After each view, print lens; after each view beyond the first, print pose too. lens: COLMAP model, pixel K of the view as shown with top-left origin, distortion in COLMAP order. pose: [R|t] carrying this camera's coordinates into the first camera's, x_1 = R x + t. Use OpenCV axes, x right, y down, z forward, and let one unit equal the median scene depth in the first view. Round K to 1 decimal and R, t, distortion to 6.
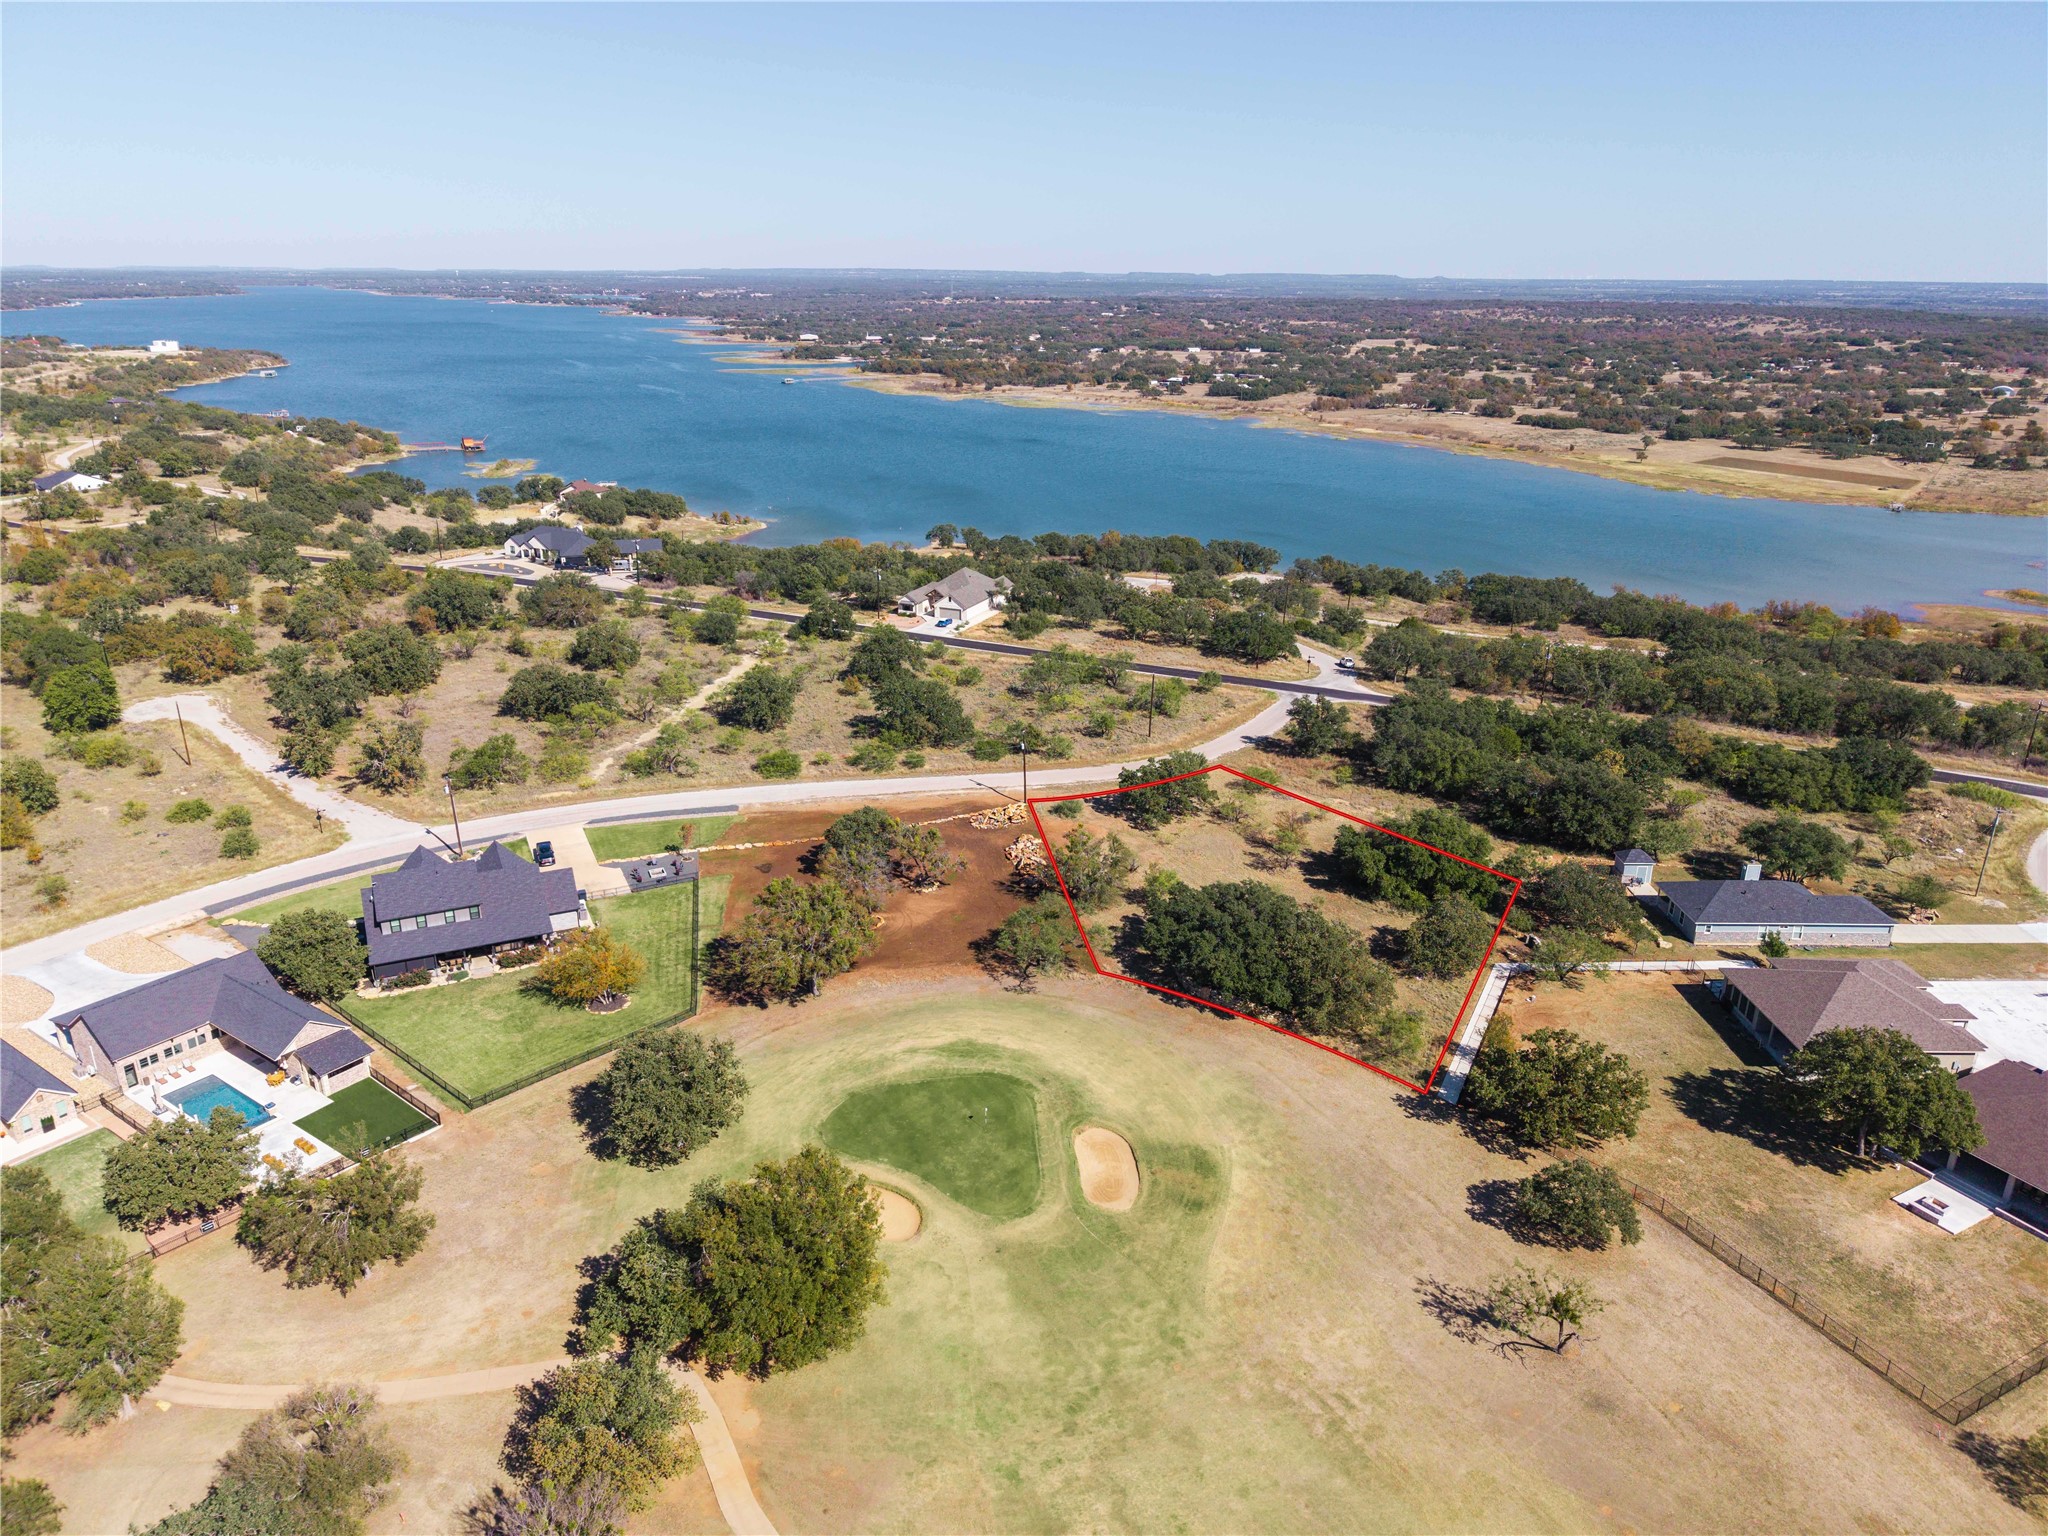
lens RADIAL K [[1382.5, 0, 1031.0], [0, 1382.5, 767.1], [0, 0, 1]] dist [0.013650, -0.006812]
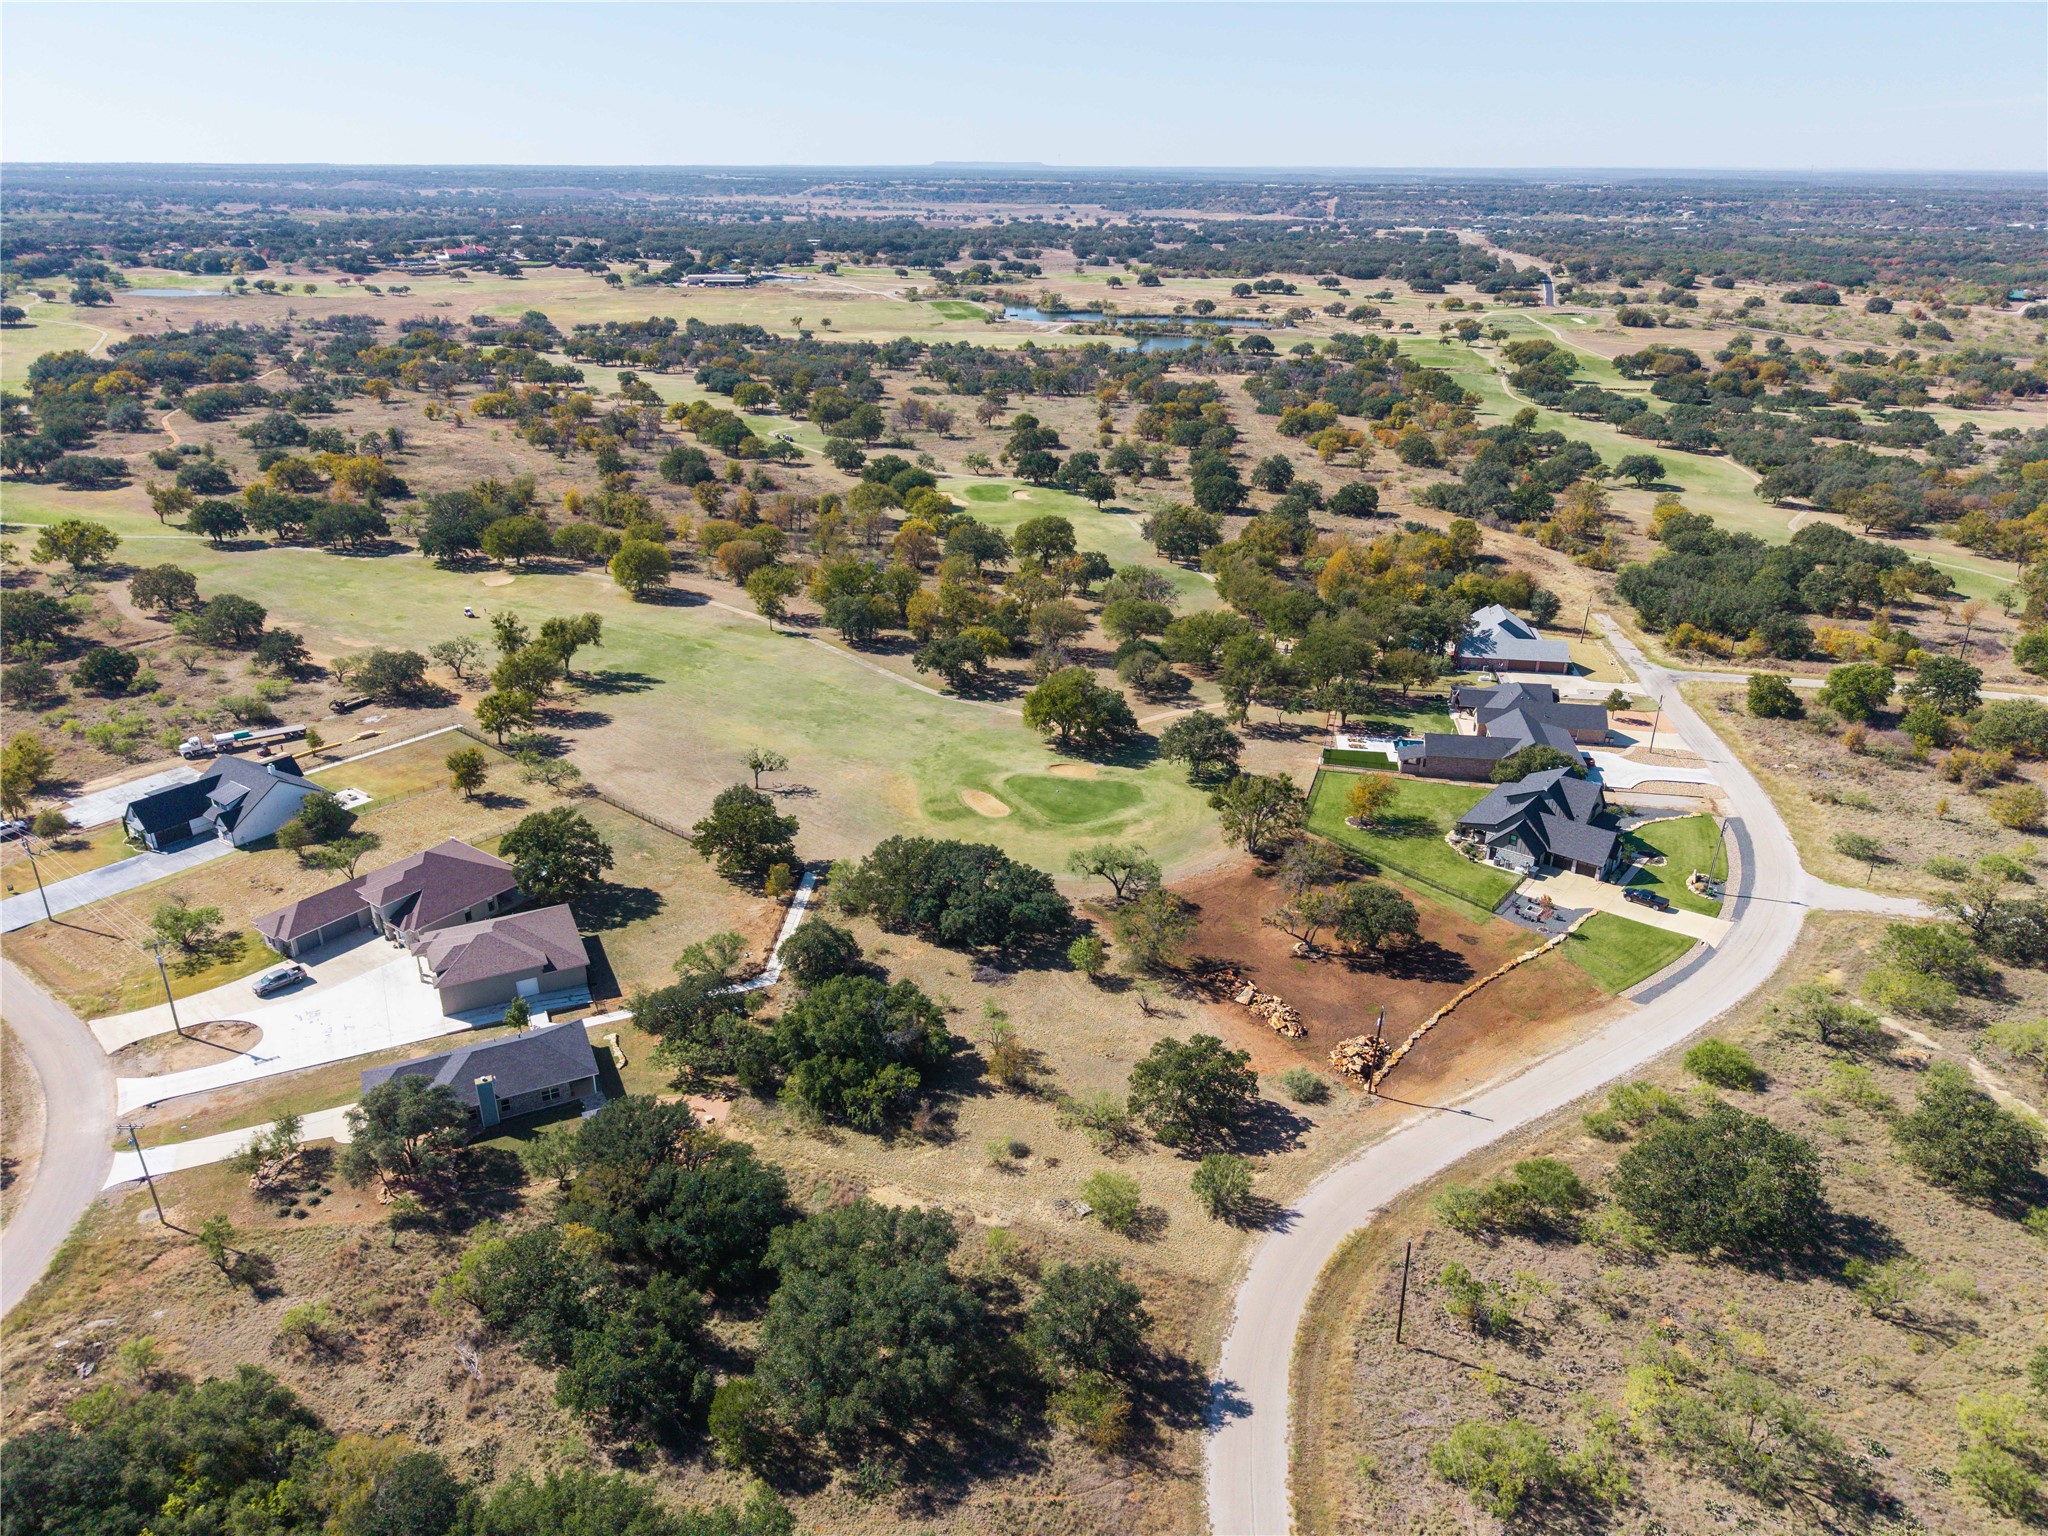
lens RADIAL K [[1382.5, 0, 1025.5], [0, 1382.5, 764.2], [0, 0, 1]] dist [0.013650, -0.006812]
pose [[-0.901250, 0.161559, -0.402054, 0.680614], [-0.157748, 0.741873, 0.651720, -0.886816], [0.403565, 0.650786, -0.643127, 1.997258]]
